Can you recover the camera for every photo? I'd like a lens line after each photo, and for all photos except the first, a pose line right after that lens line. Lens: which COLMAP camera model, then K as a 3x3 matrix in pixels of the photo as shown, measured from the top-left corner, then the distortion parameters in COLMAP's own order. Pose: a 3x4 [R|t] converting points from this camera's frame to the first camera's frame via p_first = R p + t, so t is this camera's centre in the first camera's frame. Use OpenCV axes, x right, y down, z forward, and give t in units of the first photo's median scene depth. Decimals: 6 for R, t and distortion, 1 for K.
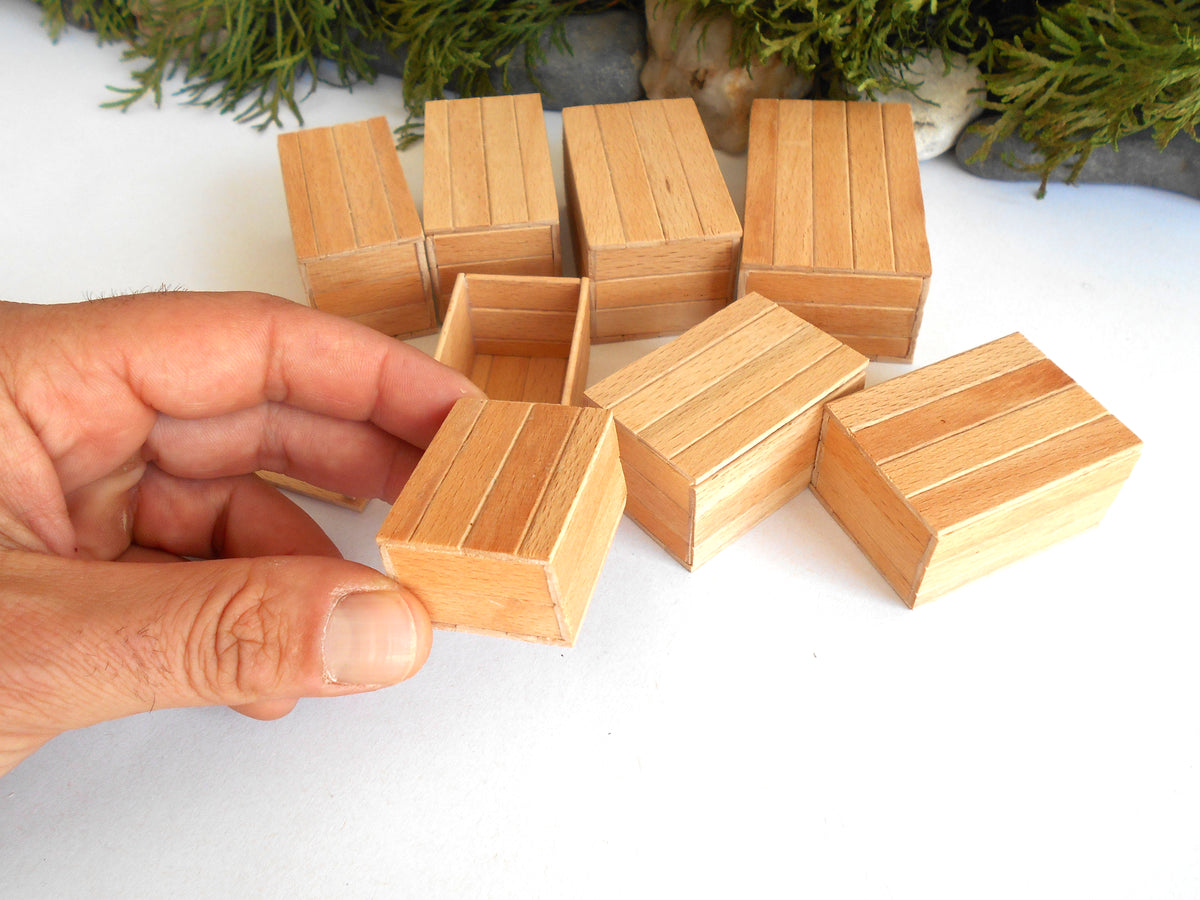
lens RADIAL K [[1043.2, 0, 601.2], [0, 1043.2, 443.6], [0, 0, 1]] dist [-0.017271, 0.019348]
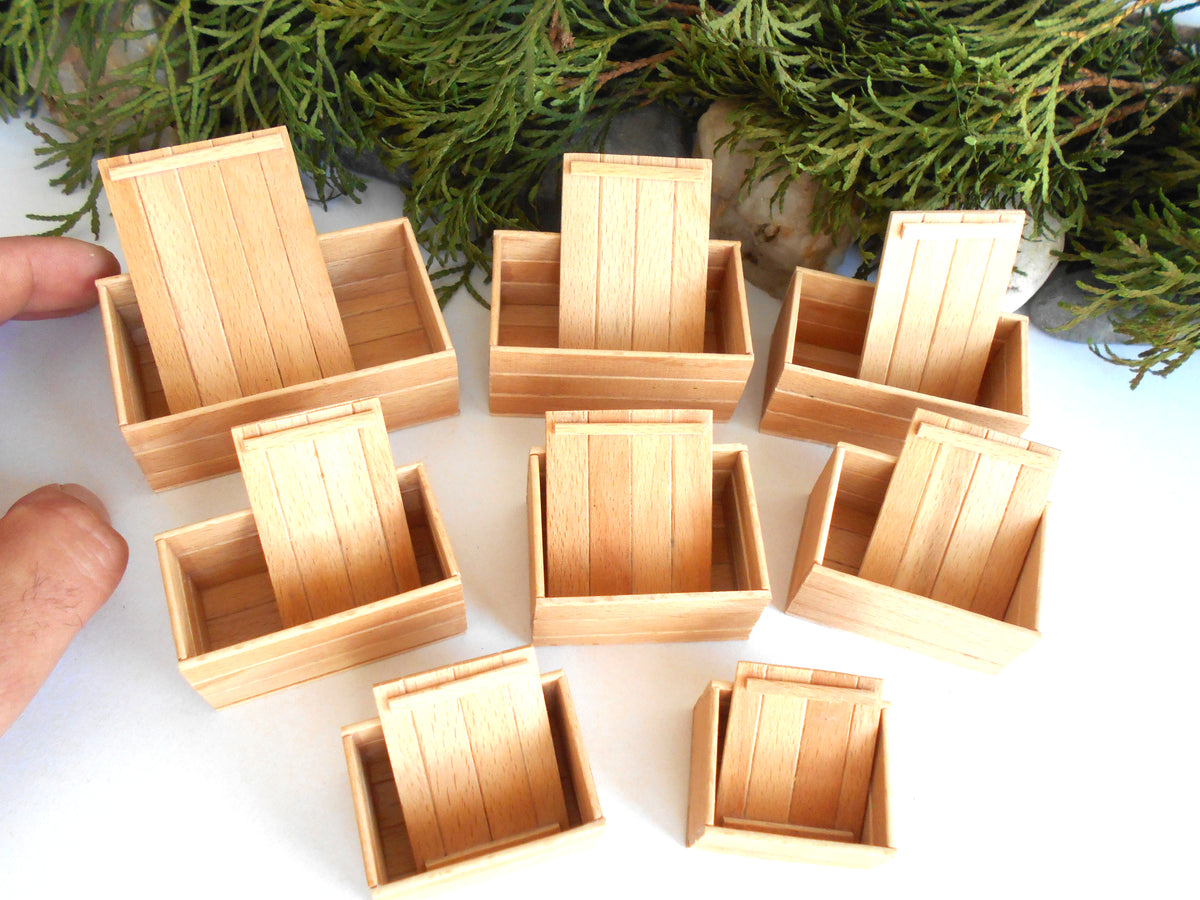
lens RADIAL K [[1028.5, 0, 603.7], [0, 1028.5, 437.7], [0, 0, 1]] dist [-0.060408, 0.071008]
pose [[0.986901, -0.045913, 0.154659, -0.185897], [0.013577, 0.978885, 0.203960, -0.364142], [-0.160758, -0.199189, 0.966685, 0.156173]]
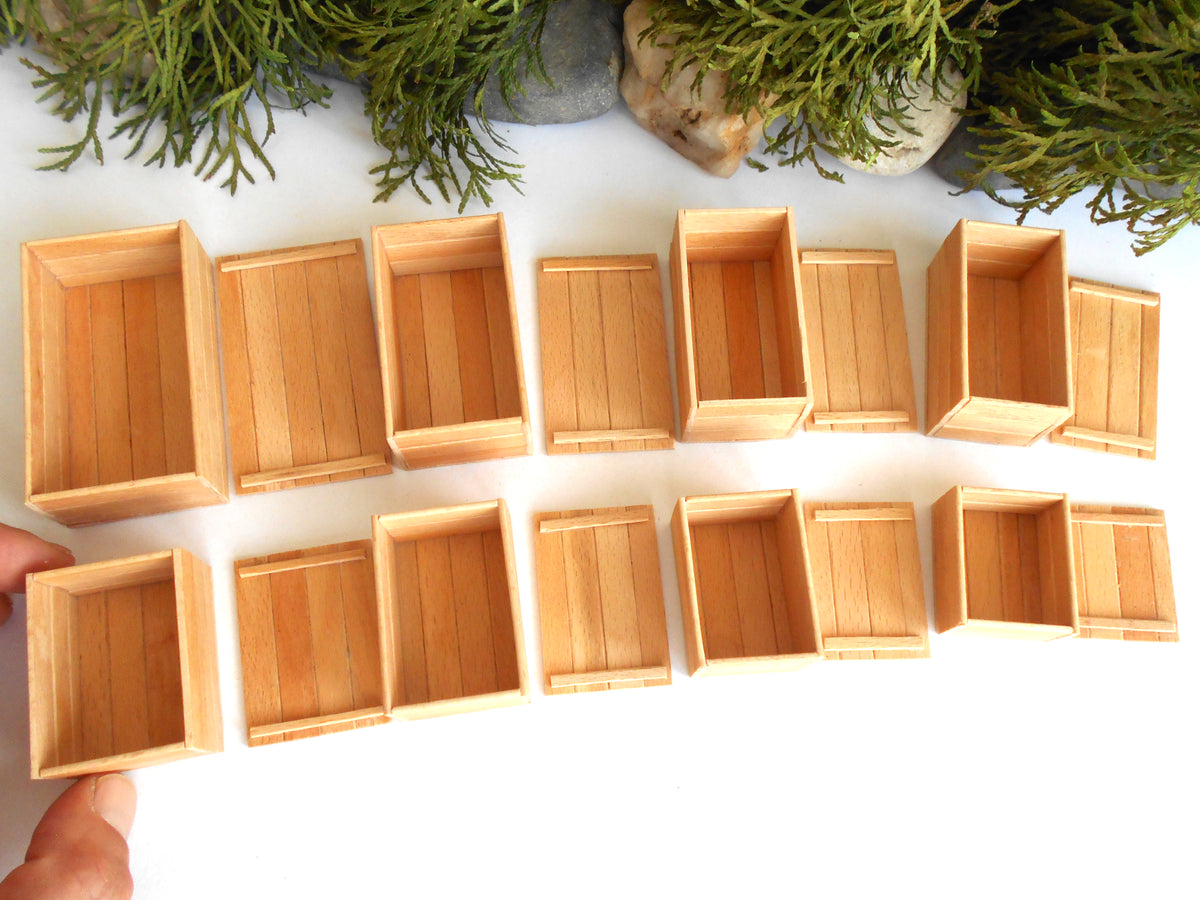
lens RADIAL K [[1043.2, 0, 601.2], [0, 1043.2, 443.6], [0, 0, 1]] dist [-0.017271, 0.019348]
pose [[0.984248, -0.142171, 0.105087, -0.138118], [0.087119, 0.907254, 0.411462, -0.487840], [-0.153838, -0.395825, 0.905349, 0.001446]]
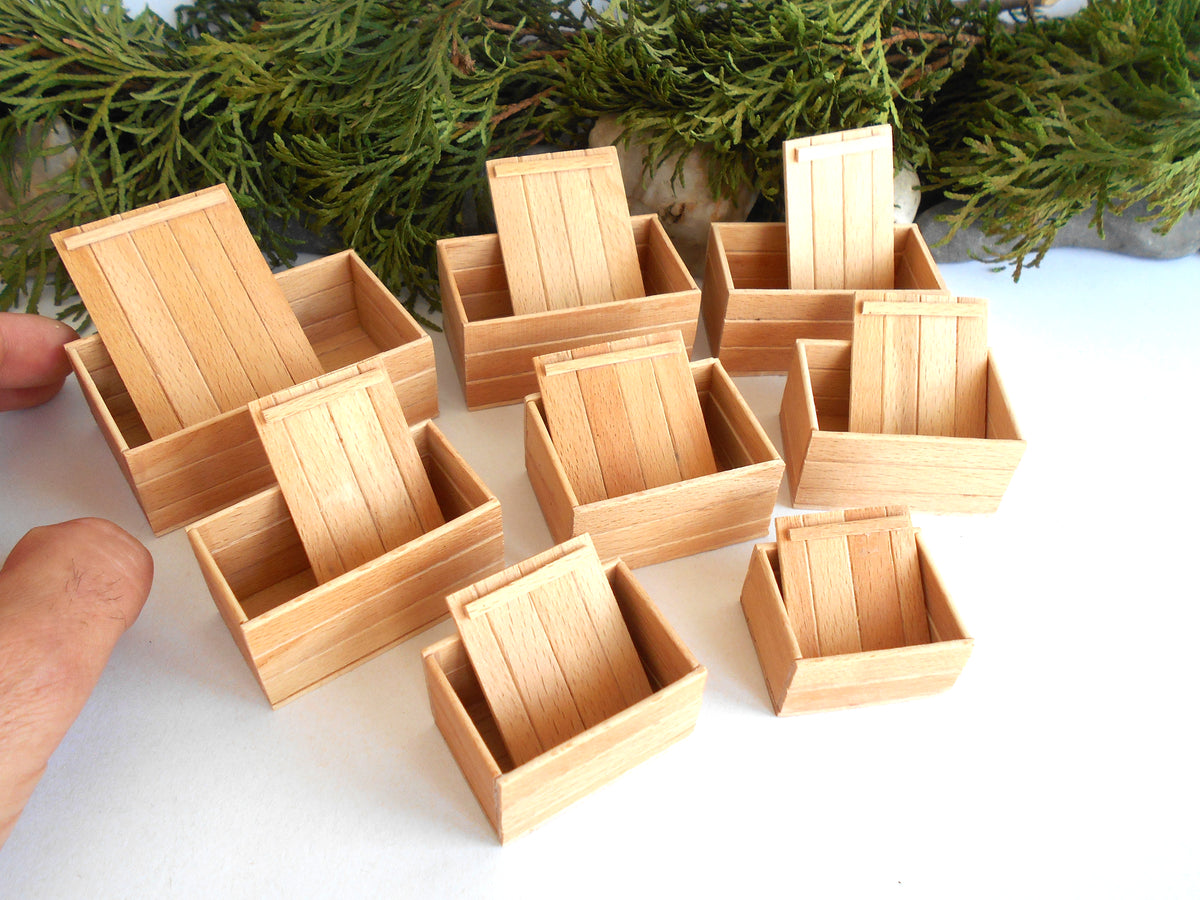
lens RADIAL K [[1028.5, 0, 603.7], [0, 1028.5, 437.7], [0, 0, 1]] dist [-0.060408, 0.071008]
pose [[0.923985, -0.223115, 0.310599, -0.315341], [0.232275, 0.972620, 0.007684, -0.171462], [-0.303809, 0.065044, 0.950510, 0.124532]]
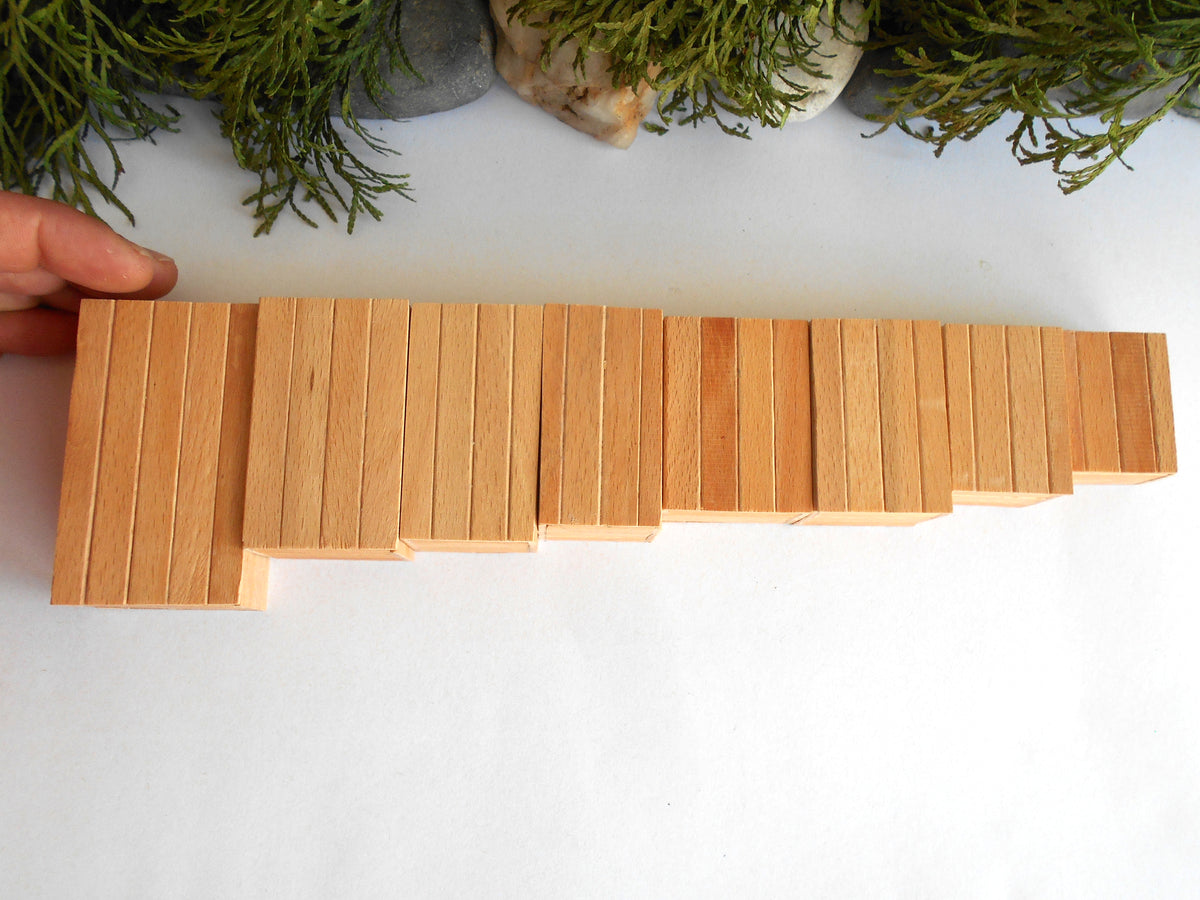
lens RADIAL K [[1043.2, 0, 601.2], [0, 1043.2, 443.6], [0, 0, 1]] dist [-0.017271, 0.019348]
pose [[0.942556, -0.307302, 0.130968, -0.099085], [0.192783, 0.820596, 0.538012, -0.589092], [-0.272804, -0.481858, 0.832701, 0.100792]]
